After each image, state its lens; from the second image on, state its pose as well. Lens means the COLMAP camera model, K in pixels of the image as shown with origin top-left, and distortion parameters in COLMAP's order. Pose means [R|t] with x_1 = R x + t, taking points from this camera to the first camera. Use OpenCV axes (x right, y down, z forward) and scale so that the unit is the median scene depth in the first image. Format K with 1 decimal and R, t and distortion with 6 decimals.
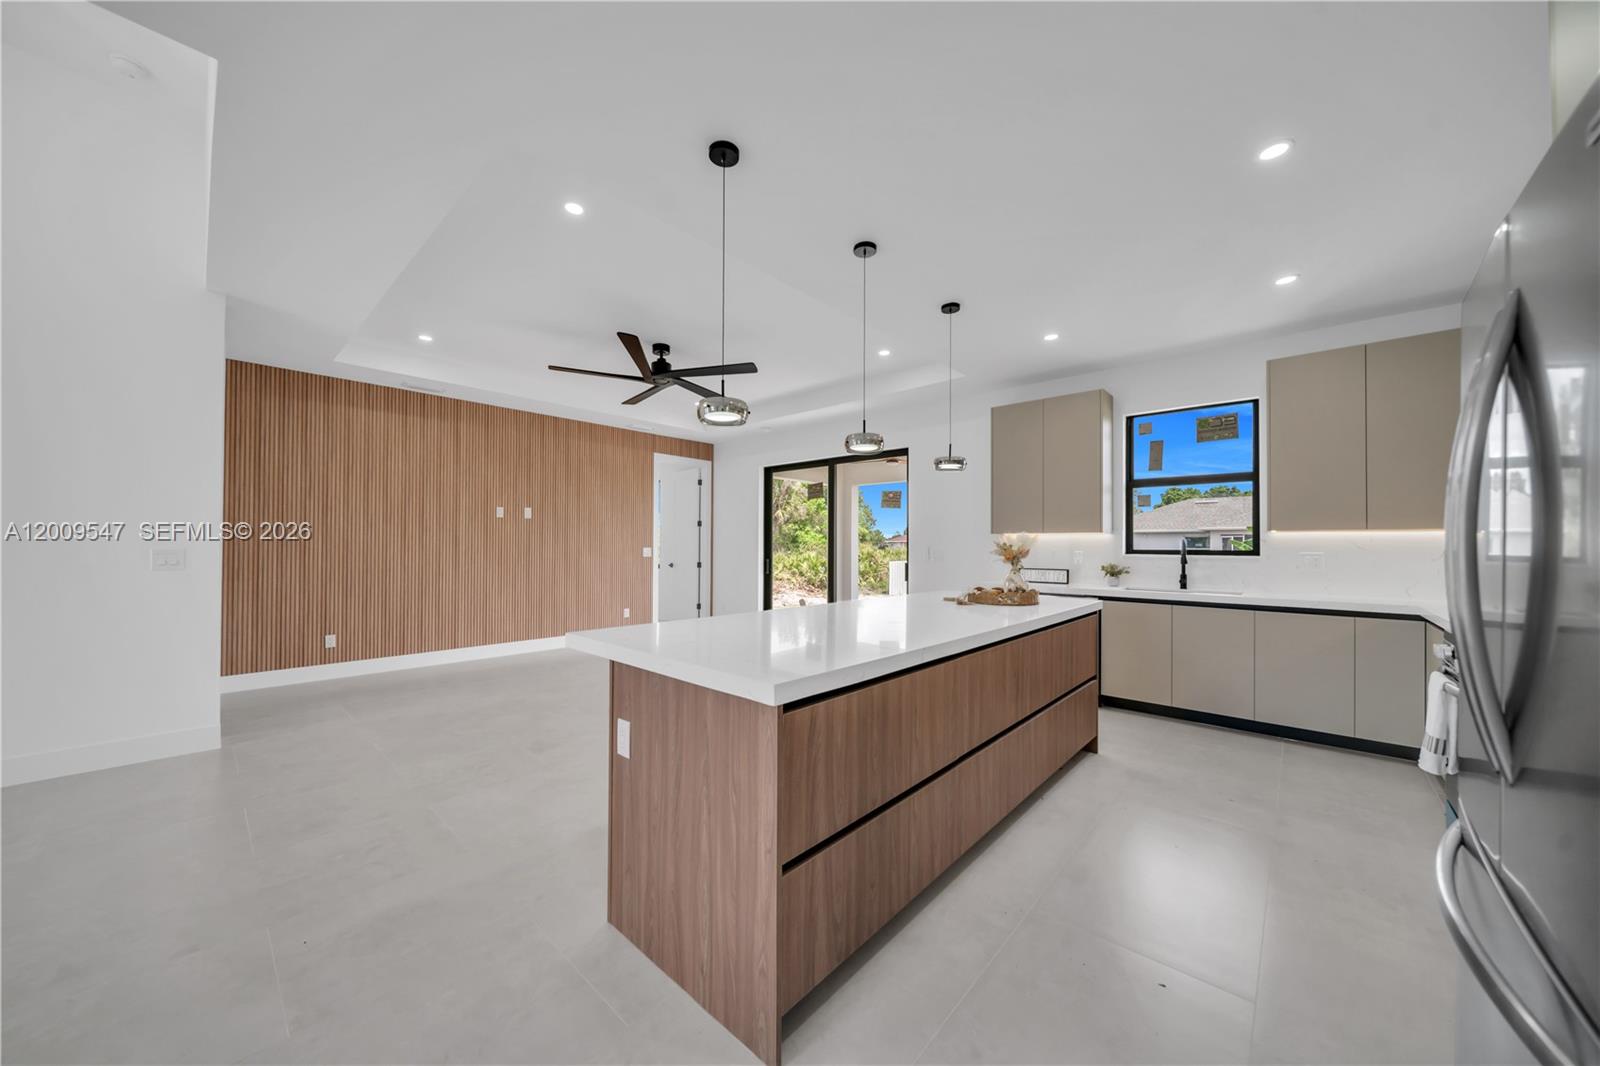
lens RADIAL K [[550.4, 0, 791.7], [0, 550.4, 543.2], [0, 0, 1]] dist [-0.001519, 0.000086]
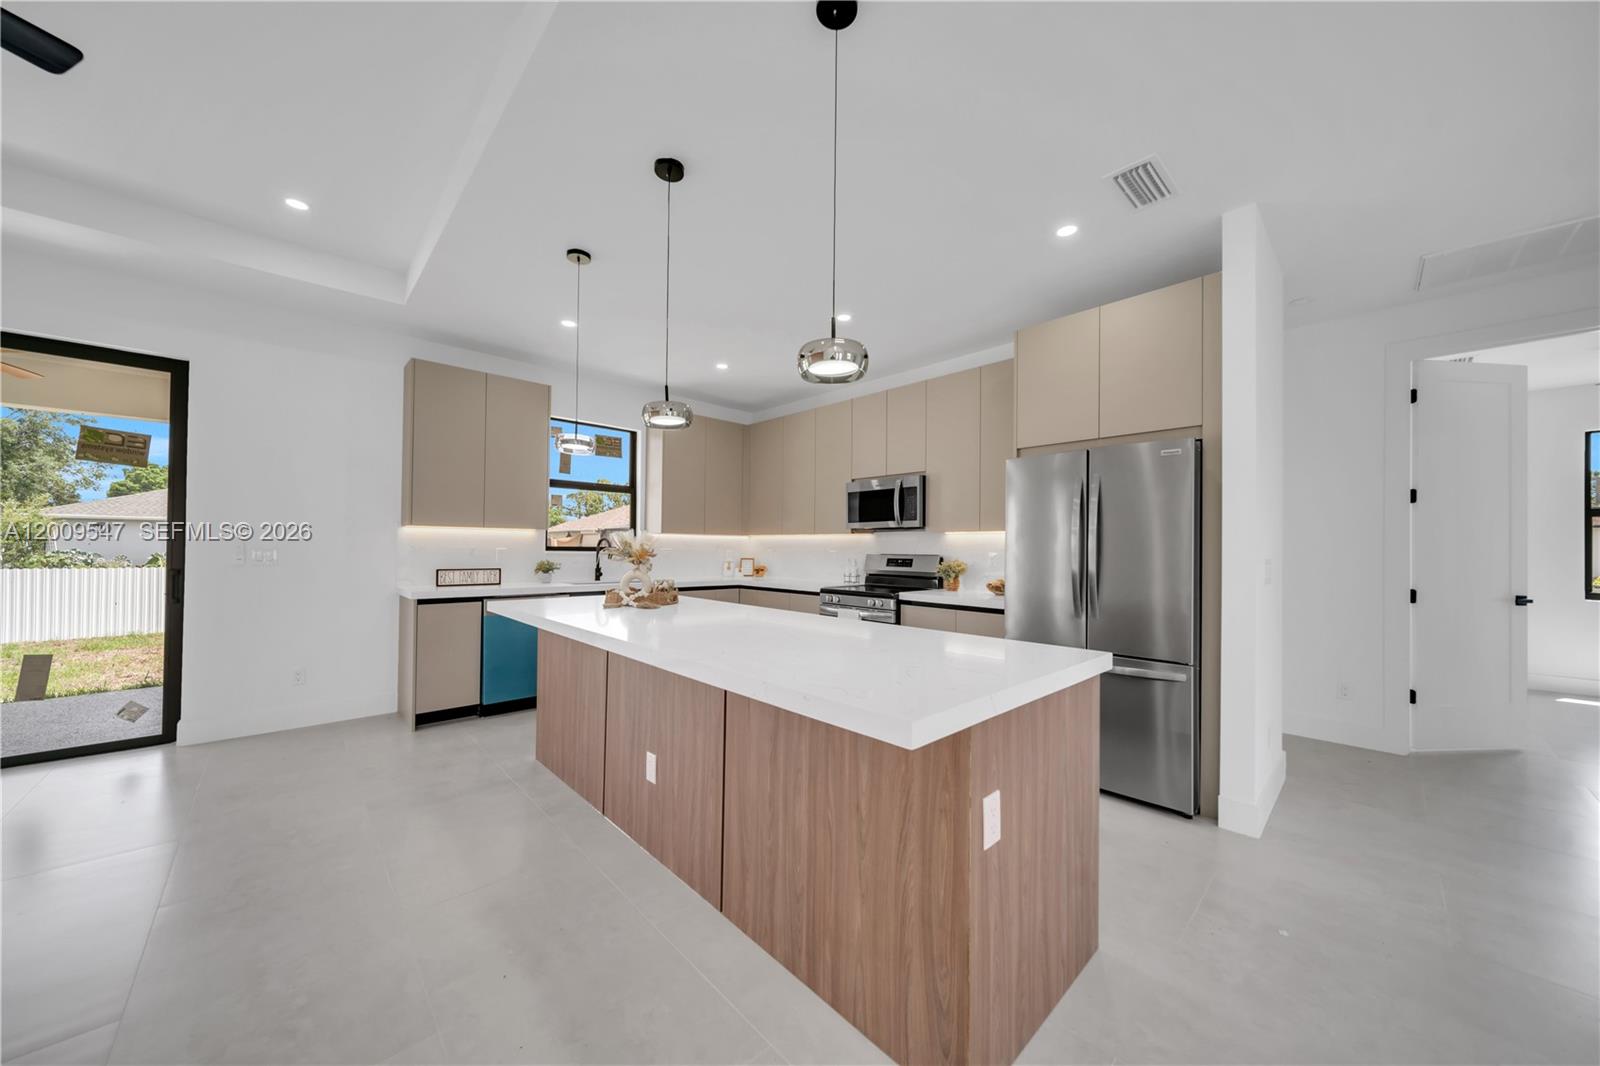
lens RADIAL K [[550.4, 0, 796.3], [0, 550.4, 540.6], [0, 0, 1]] dist [-0.001519, 0.000086]
pose [[0.065614, 0.006039, 0.997827, -0.064292], [-0.015374, 0.999869, -0.005040, -0.000202], [-0.997727, -0.015010, 0.065699, 0.078530]]
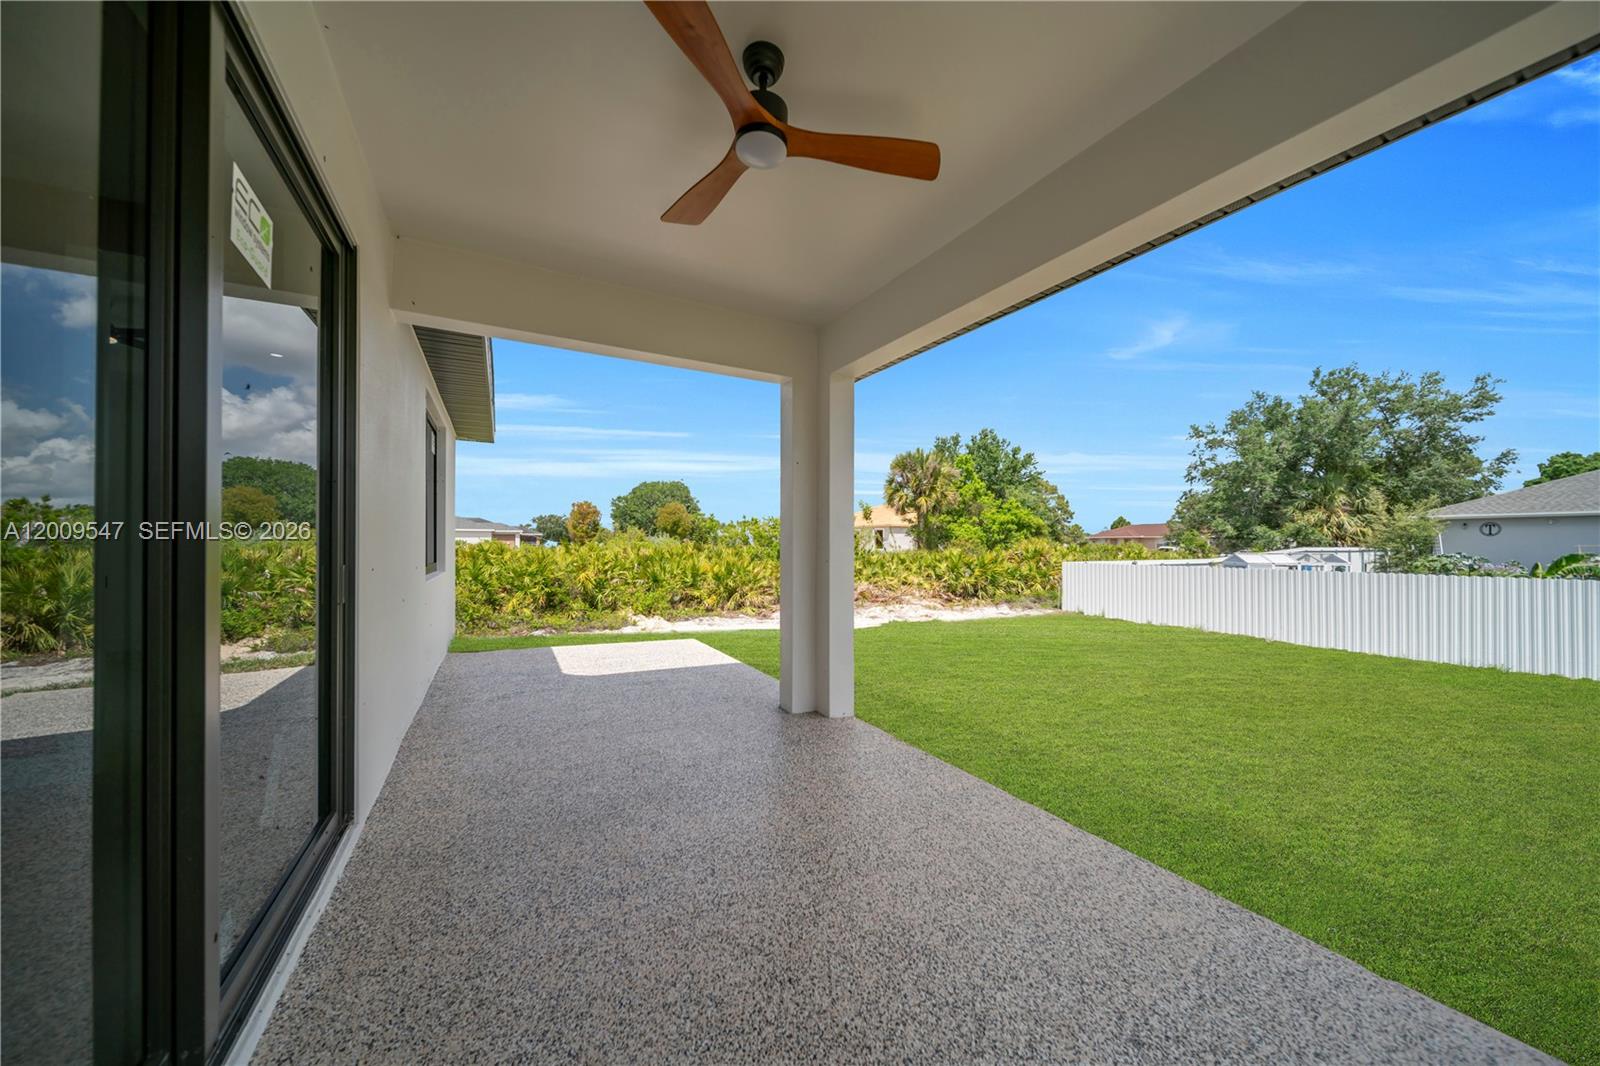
lens RADIAL K [[550.4, 0, 792.4], [0, 550.4, 537.9], [0, 0, 1]] dist [-0.001519, 0.000086]
pose [[0.945614, -0.006387, -0.325228, 0.075706], [0.004224, 0.999964, -0.007357, 0.005964], [0.325263, 0.005583, 0.945607, 0.218522]]
